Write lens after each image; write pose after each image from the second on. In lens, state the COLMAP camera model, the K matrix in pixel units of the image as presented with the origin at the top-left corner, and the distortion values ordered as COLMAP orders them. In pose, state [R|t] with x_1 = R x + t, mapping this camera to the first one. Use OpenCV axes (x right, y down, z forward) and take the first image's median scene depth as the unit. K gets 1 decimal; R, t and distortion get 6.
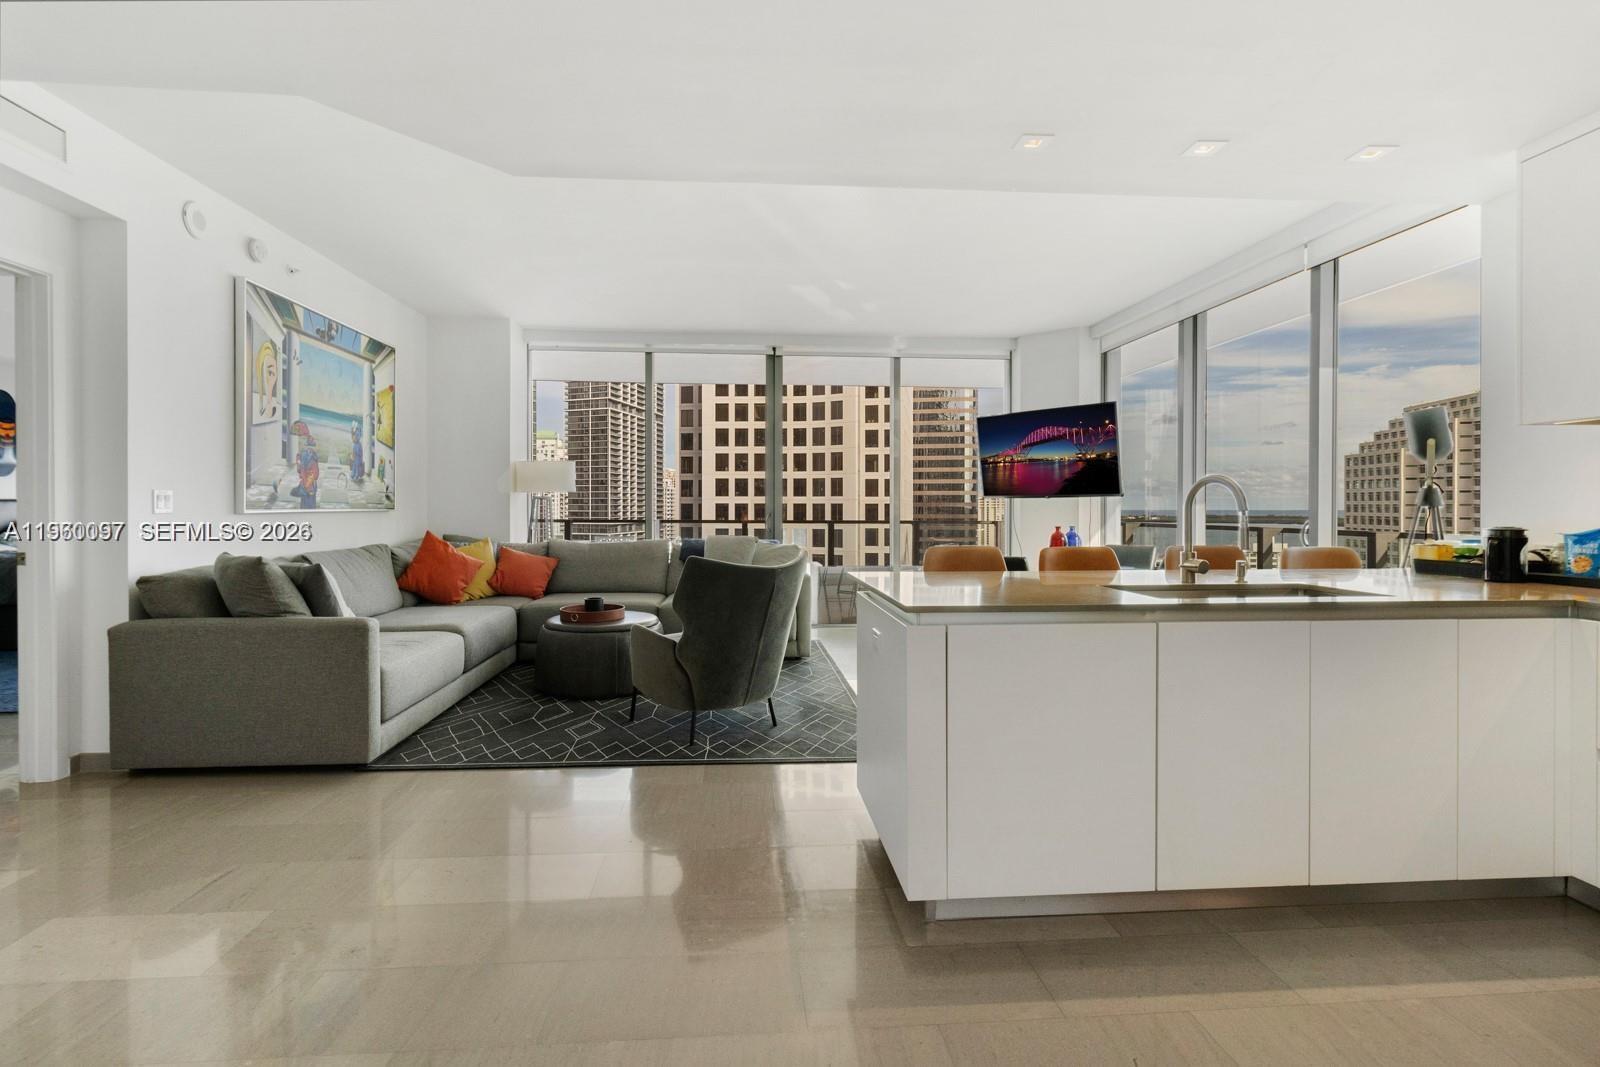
lens RADIAL K [[750.0, 0, 791.5], [0, 750.0, 508.4], [0, 0, 1]] dist [-0.000207, 0.000658]
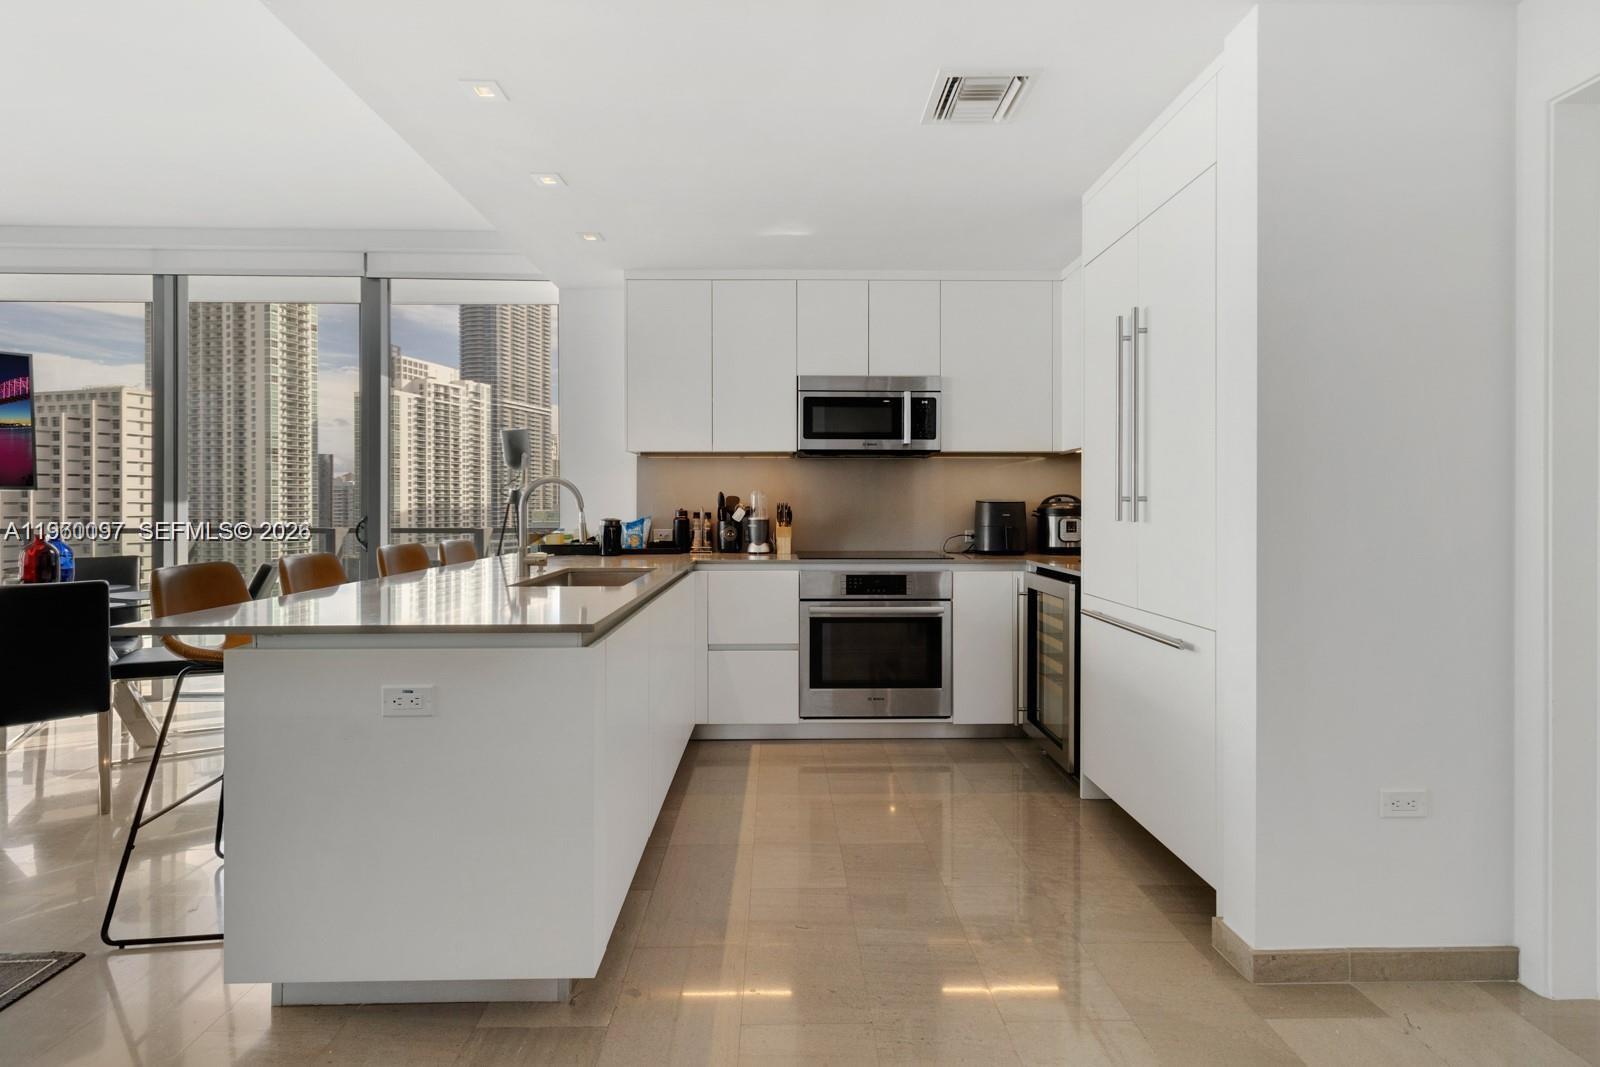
lens RADIAL K [[741.6, 0, 787.8], [0, 741.6, 507.0], [0, 0, 1]] dist [0.008056, 0.000746]
pose [[0.063841, -0.001713, 0.997959, -0.254877], [0.001100, 0.999998, 0.001646, -0.000820], [-0.997960, 0.000993, 0.063842, 0.283635]]
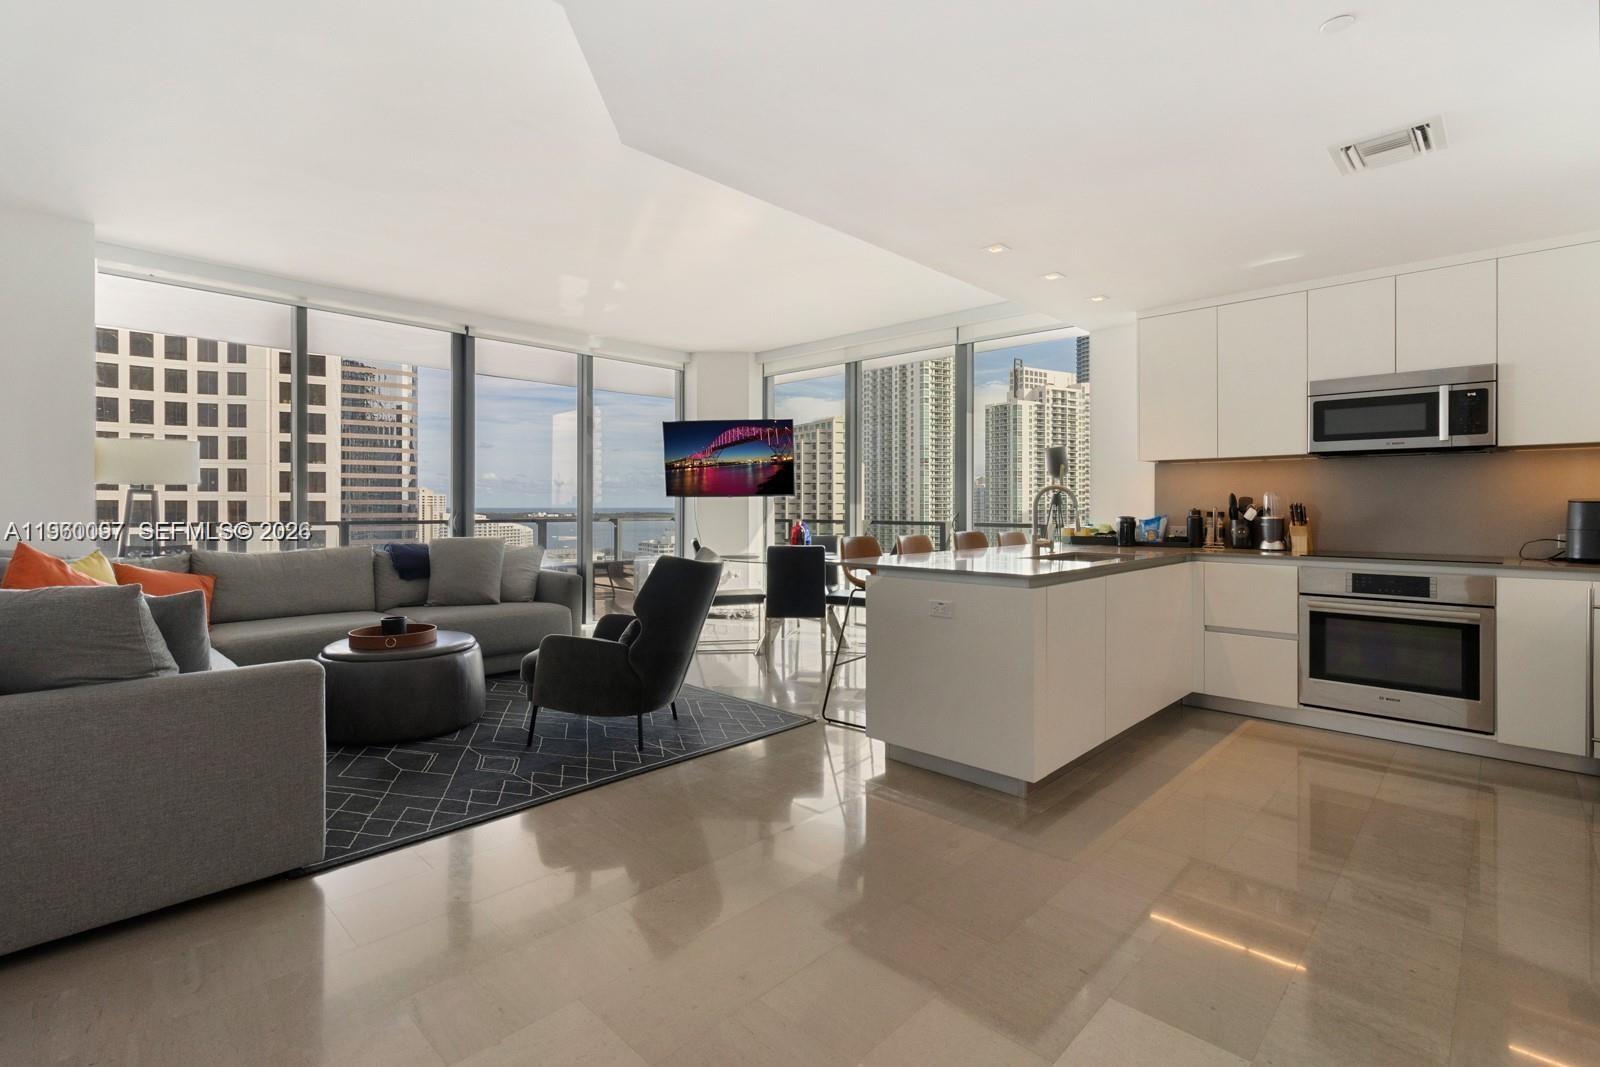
lens RADIAL K [[745.0, 0, 802.4], [0, 745.0, 510.3], [0, 0, 1]] dist [-0.002451, 0.000567]
pose [[0.739906, -0.003883, 0.672699, -0.432930], [0.000367, 0.999986, 0.005368, -0.000498], [-0.672710, -0.003725, 0.739897, 0.098393]]
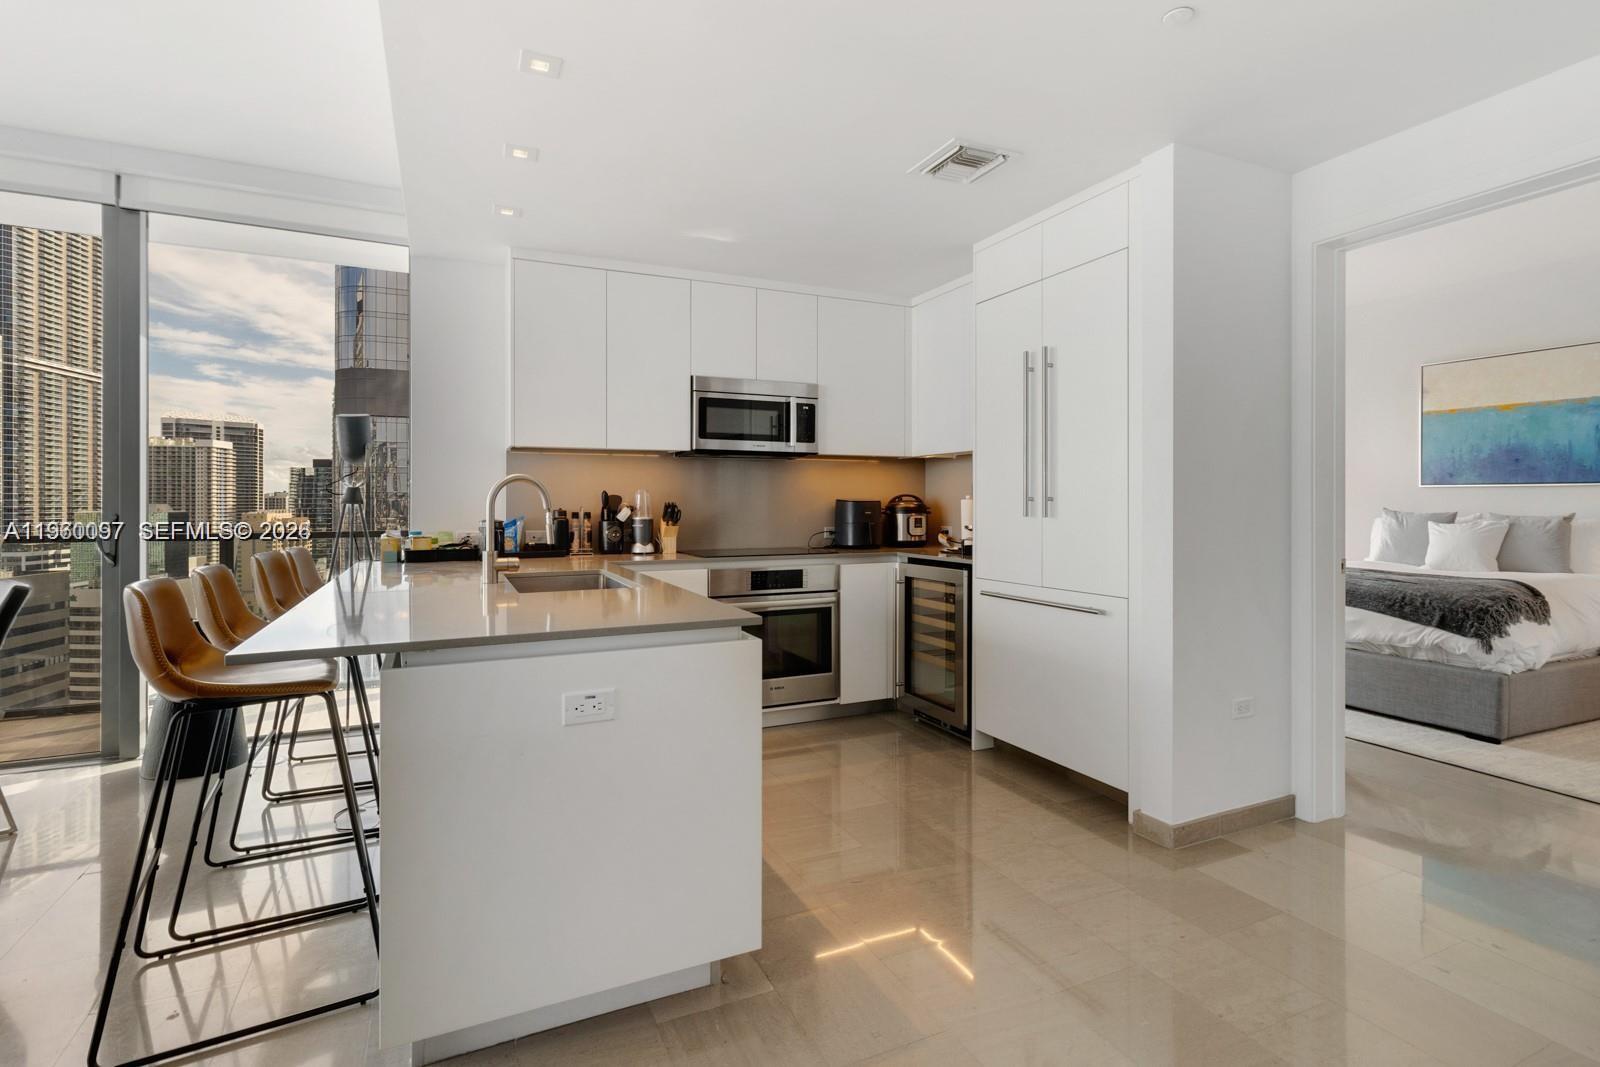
lens RADIAL K [[773.2, 0, 800.6], [0, 773.2, 507.2], [0, 0, 1]] dist [0.016653, 0.000074]
pose [[-0.347534, -0.003722, 0.937660, -0.281132], [0.002947, 0.999983, 0.005062, -0.002262], [-0.937663, 0.004522, -0.347517, 0.490899]]
